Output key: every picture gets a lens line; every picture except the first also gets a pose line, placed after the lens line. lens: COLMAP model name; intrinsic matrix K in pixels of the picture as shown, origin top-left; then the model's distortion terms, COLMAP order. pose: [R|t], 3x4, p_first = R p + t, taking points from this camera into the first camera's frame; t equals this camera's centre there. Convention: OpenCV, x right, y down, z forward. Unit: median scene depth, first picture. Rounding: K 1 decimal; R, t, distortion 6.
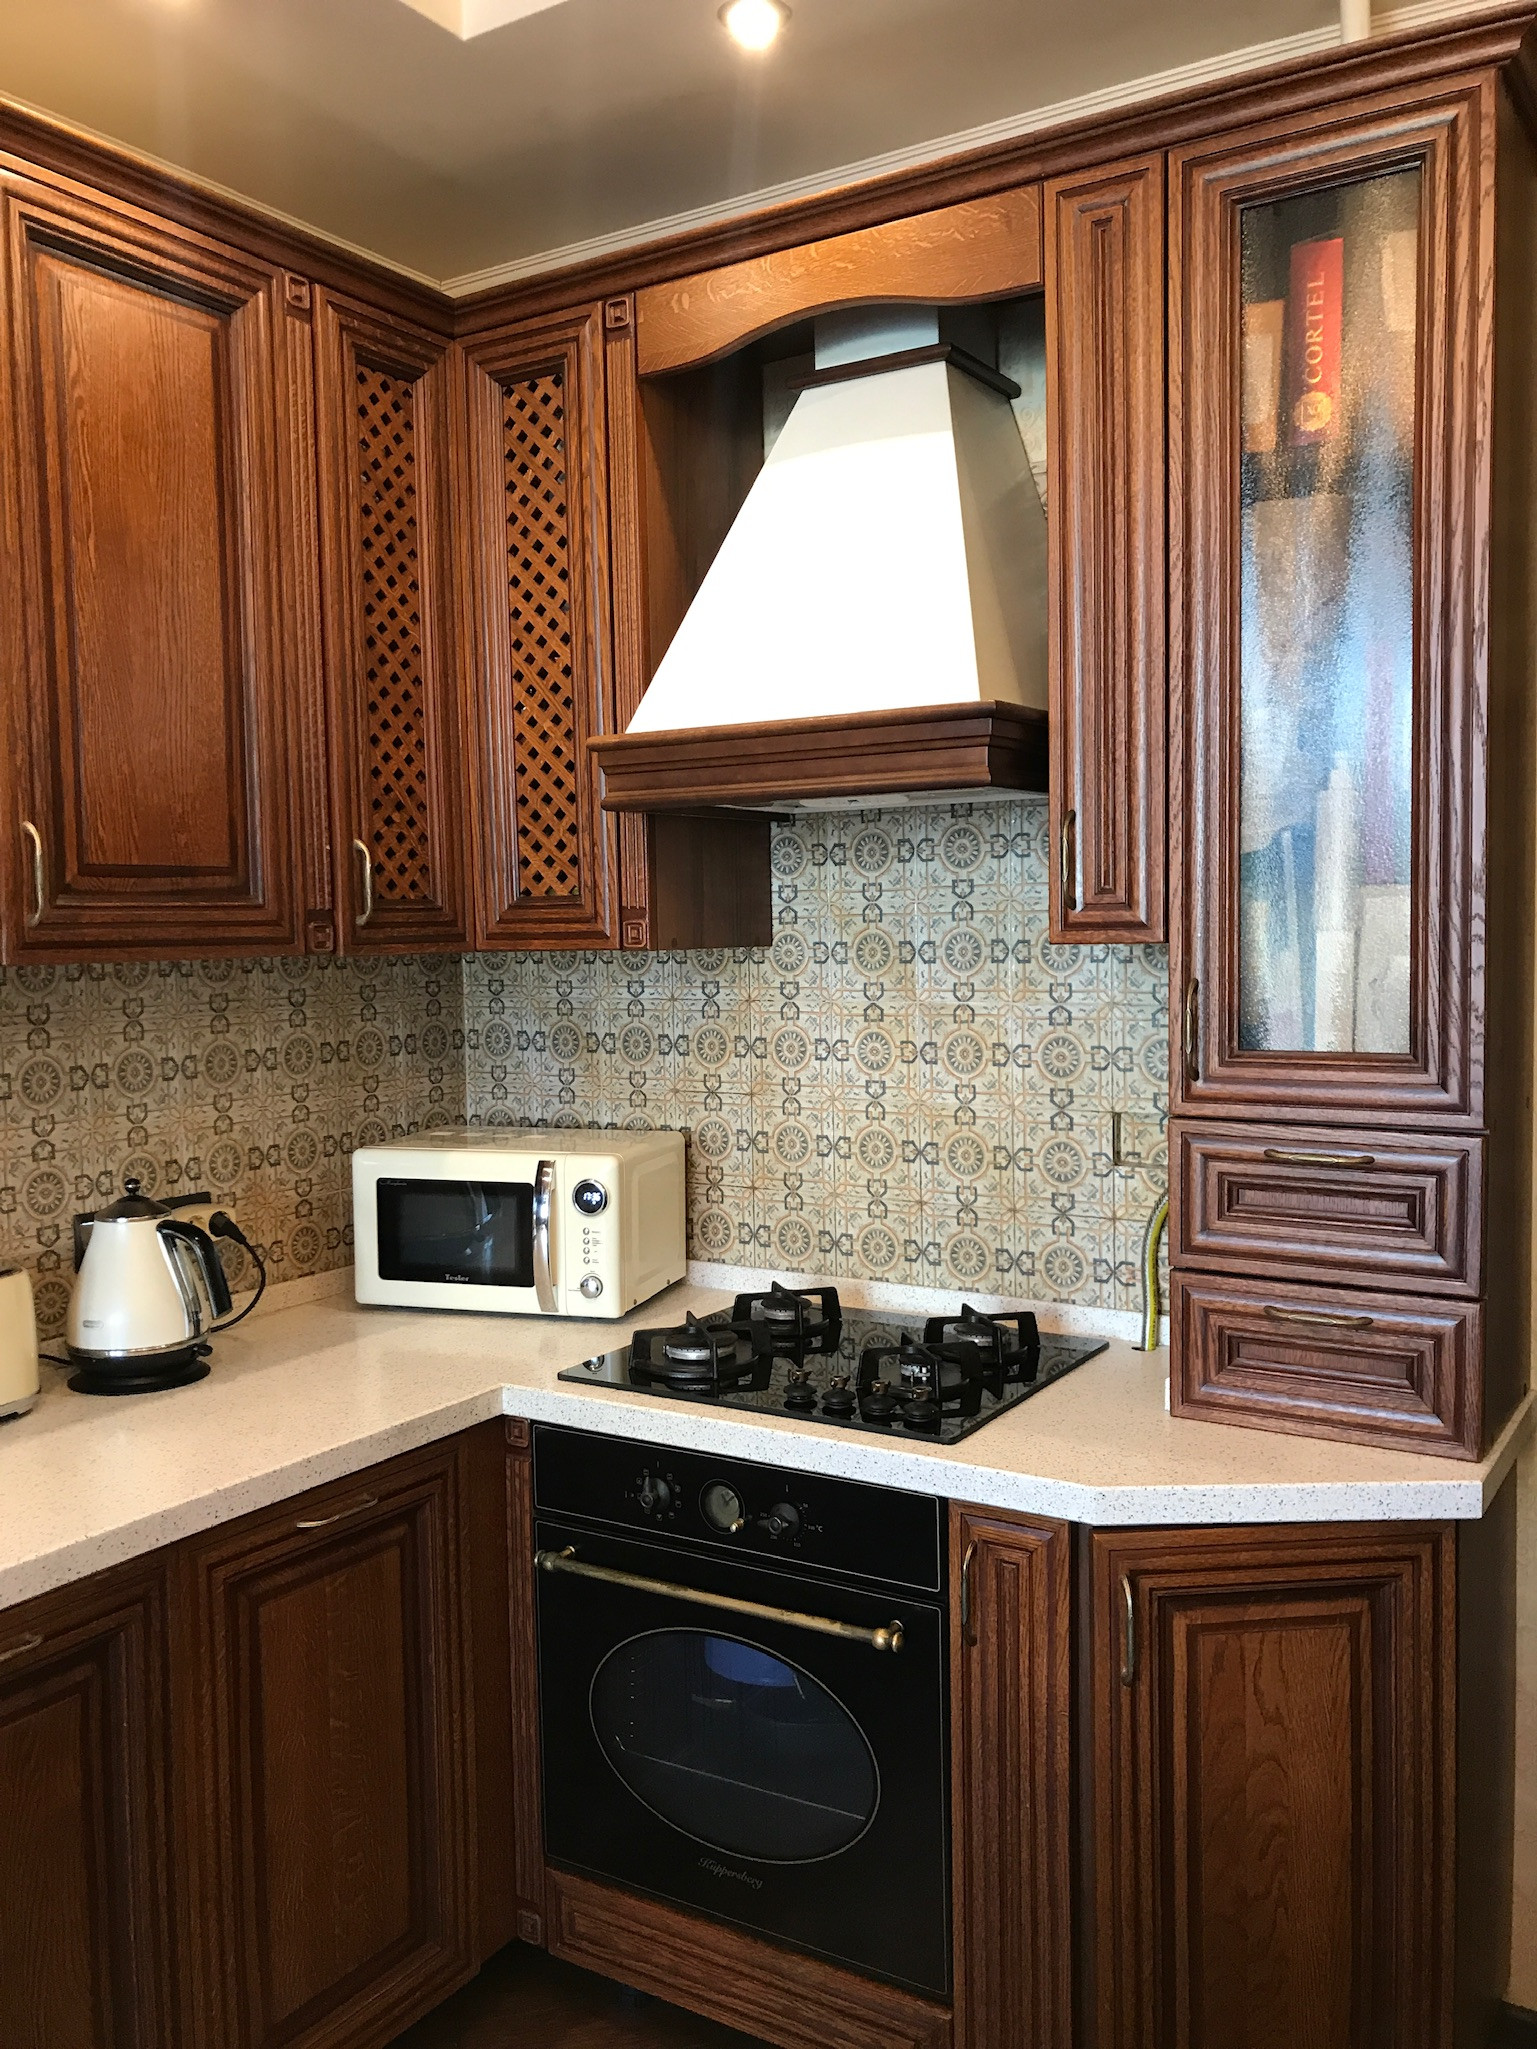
lens RADIAL K [[1689.4, 0, 772.1], [0, 1689.4, 1041.8], [0, 0, 1]] dist [0.082809, -0.137807]
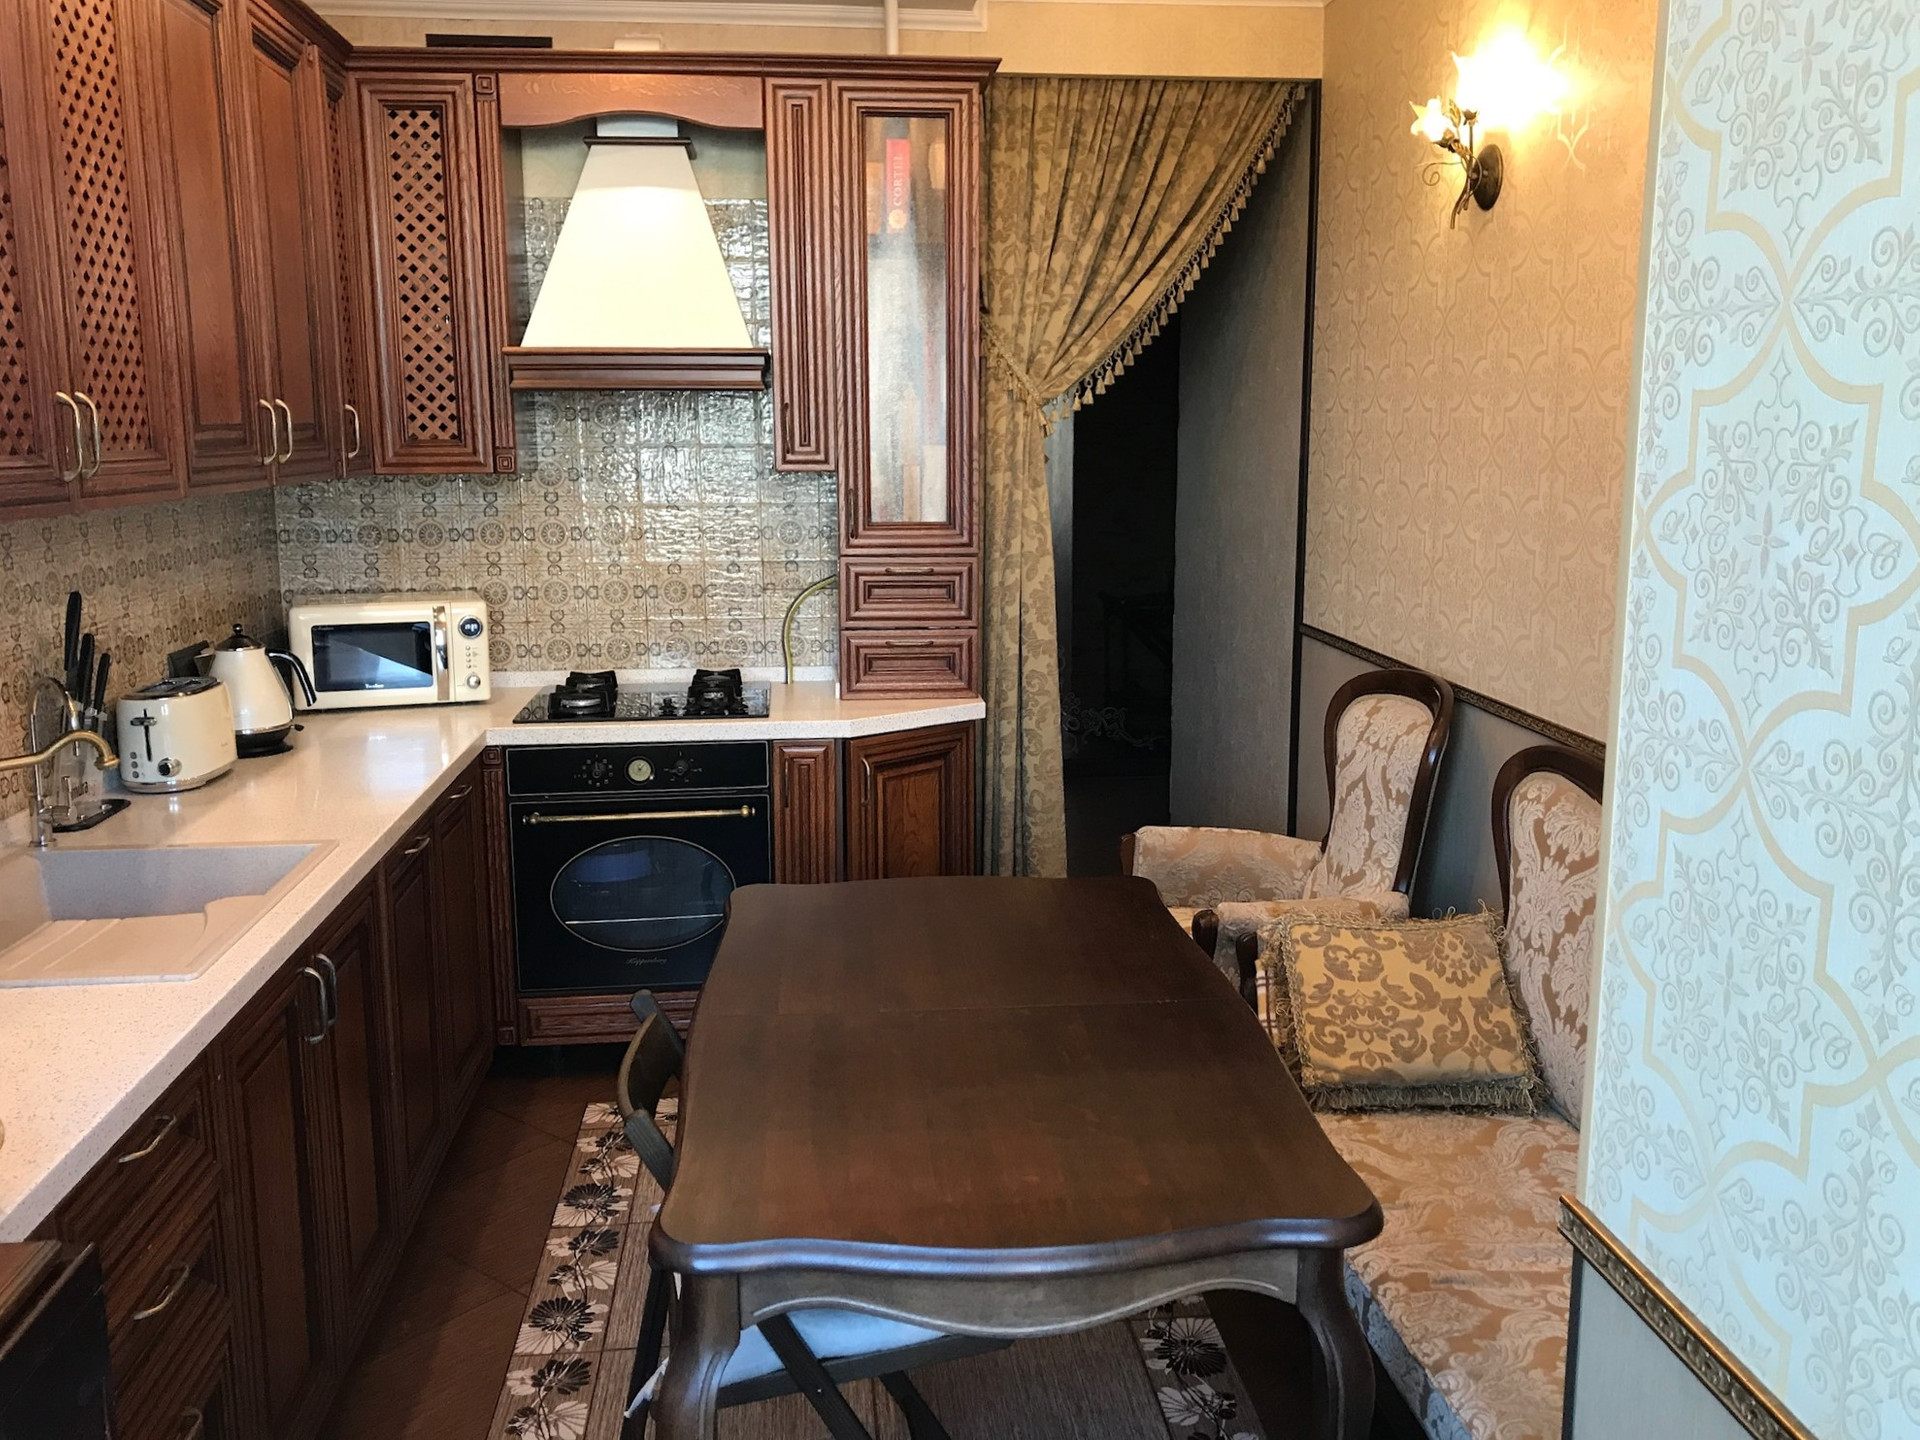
lens RADIAL K [[1583.0, 0, 960.0], [0, 1583.0, 720.0], [0, 0, 1]] dist [0.082809, -0.137807]
pose [[0.797149, -0.095116, 0.596243, -0.816858], [0.033861, 0.993002, 0.113138, 0.028745], [-0.602832, -0.069999, 0.794792, -0.640846]]
